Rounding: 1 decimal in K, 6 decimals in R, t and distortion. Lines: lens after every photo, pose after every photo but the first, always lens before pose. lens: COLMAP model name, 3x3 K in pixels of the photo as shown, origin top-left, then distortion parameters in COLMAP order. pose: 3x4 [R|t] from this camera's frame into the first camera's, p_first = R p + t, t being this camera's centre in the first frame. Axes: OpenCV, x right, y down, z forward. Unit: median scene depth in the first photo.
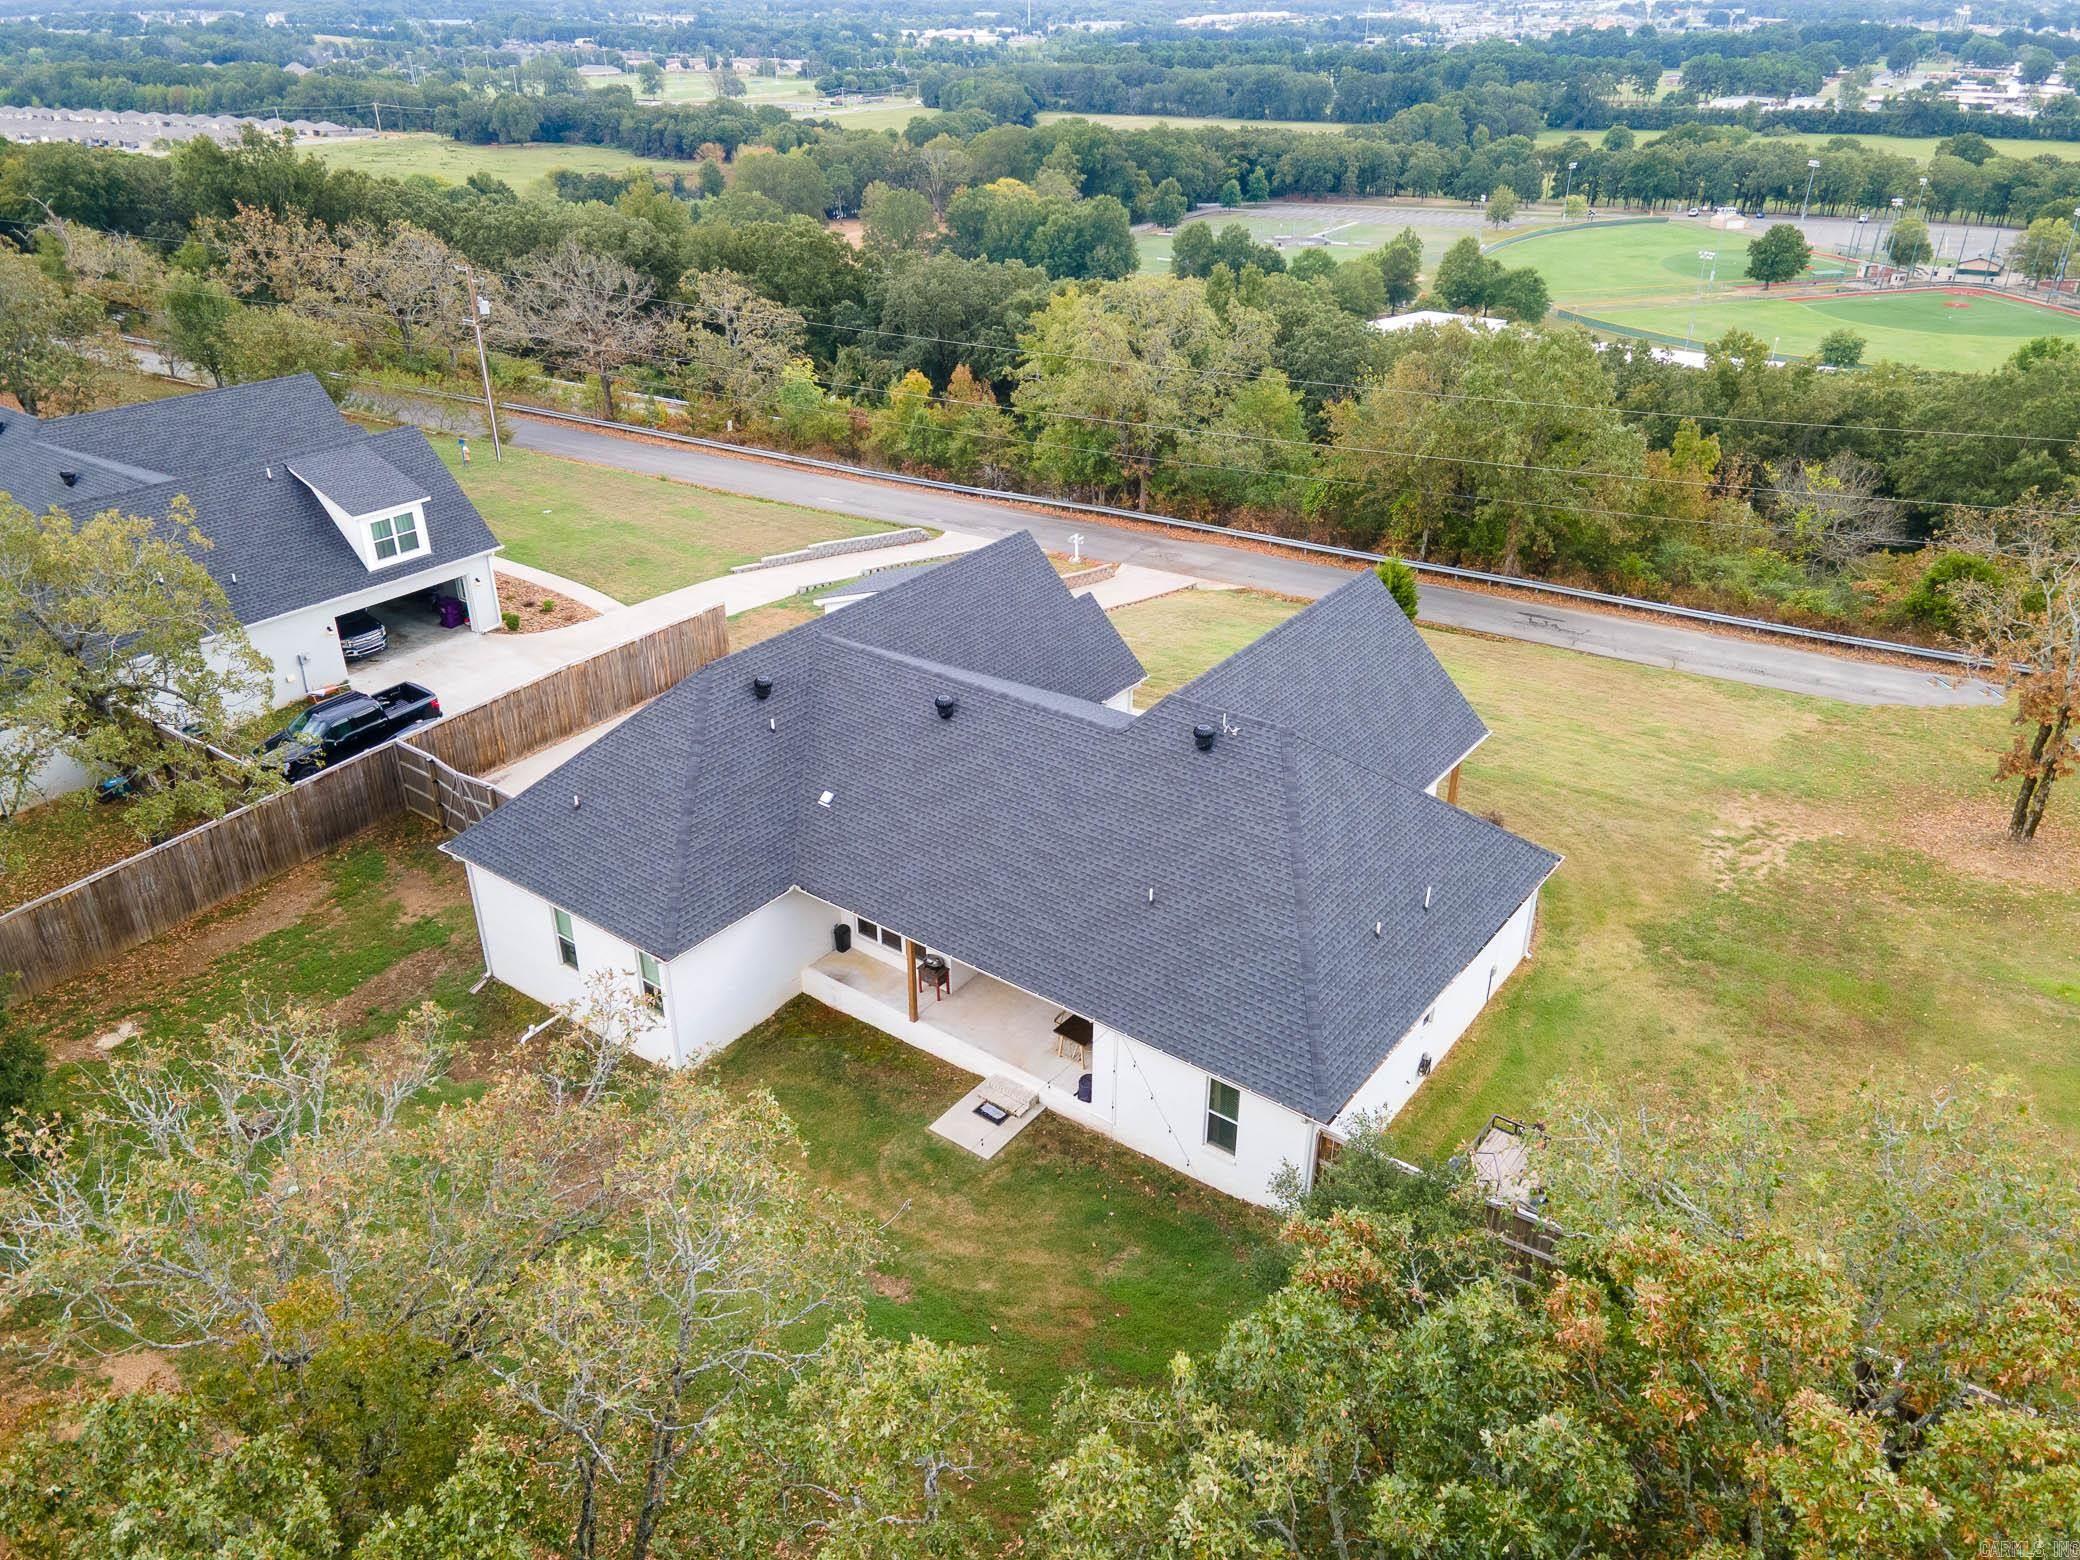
lens RADIAL K [[1498.3, 0, 1040.0], [0, 1498.3, 780.0], [0, 0, 1]] dist [0.000439, 0.064276]
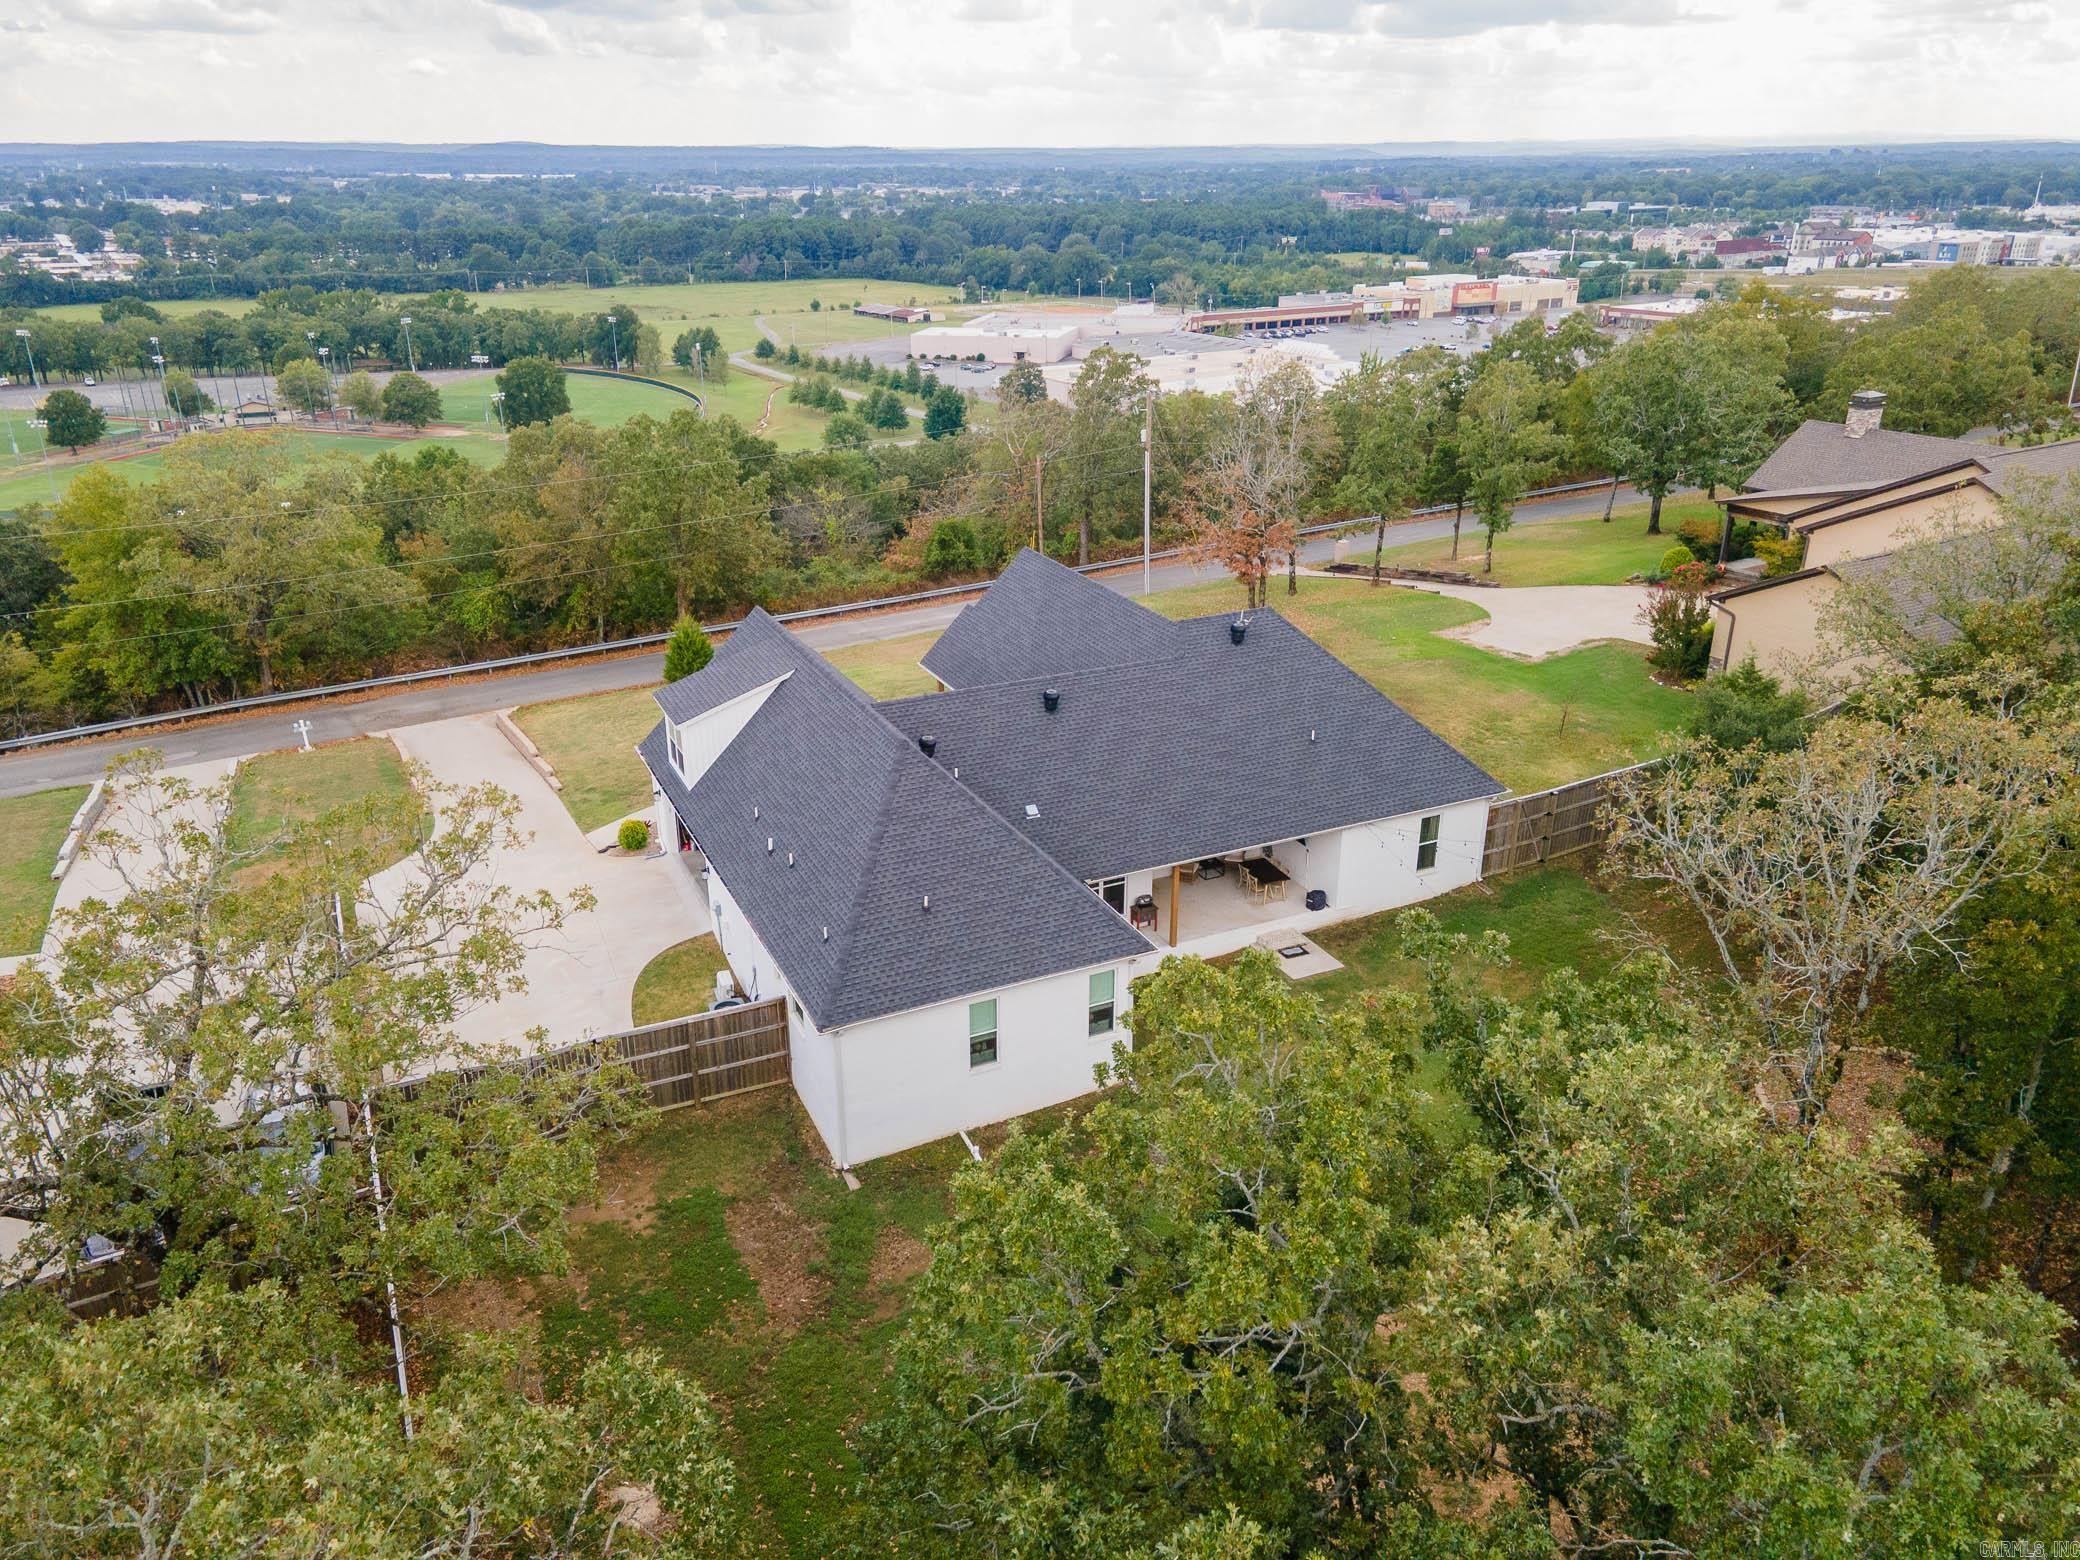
lens RADIAL K [[1491.4, 0, 1040.0], [0, 1491.4, 780.0], [0, 0, 1]] dist [0.009360, 0.047528]
pose [[0.460546, -0.338876, 0.820403, -0.567345], [0.416078, 0.898842, 0.137704, -0.085617], [-0.784077, 0.277933, 0.554957, 0.226438]]
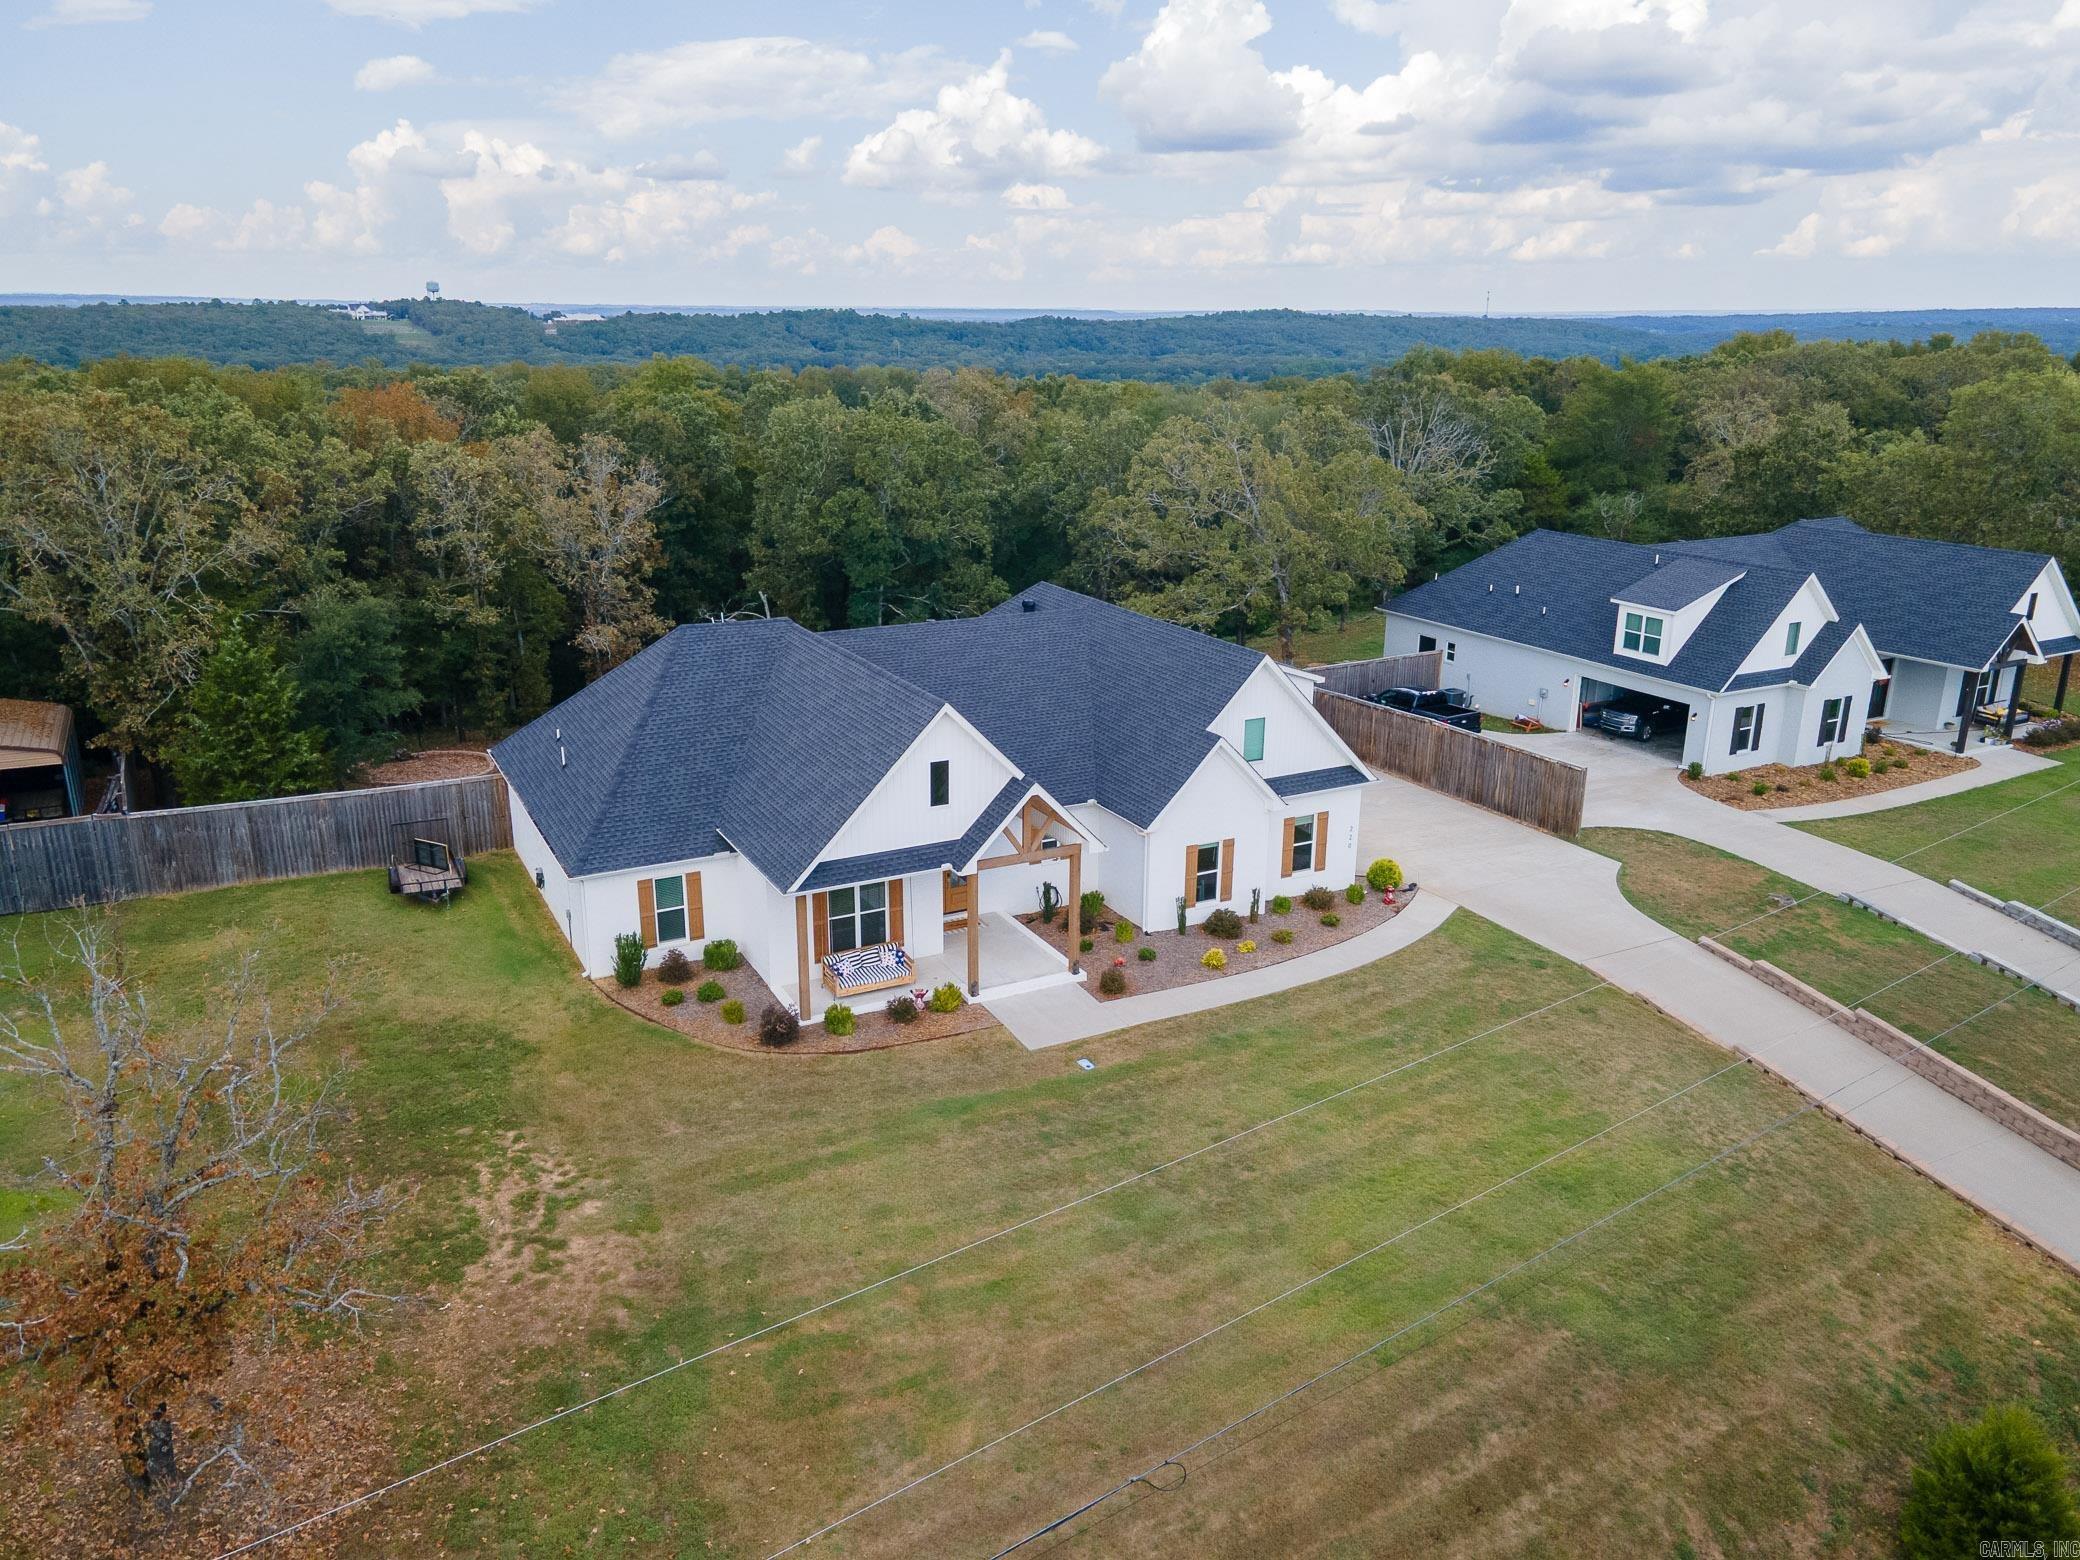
lens RADIAL K [[1498.3, 0, 1040.0], [0, 1498.3, 780.0], [0, 0, 1]] dist [0.000439, 0.064276]
pose [[-0.421187, 0.273876, -0.864635, 0.682537], [-0.427287, 0.780978, 0.455520, -0.376035], [0.800017, 0.561307, -0.211915, 0.924523]]
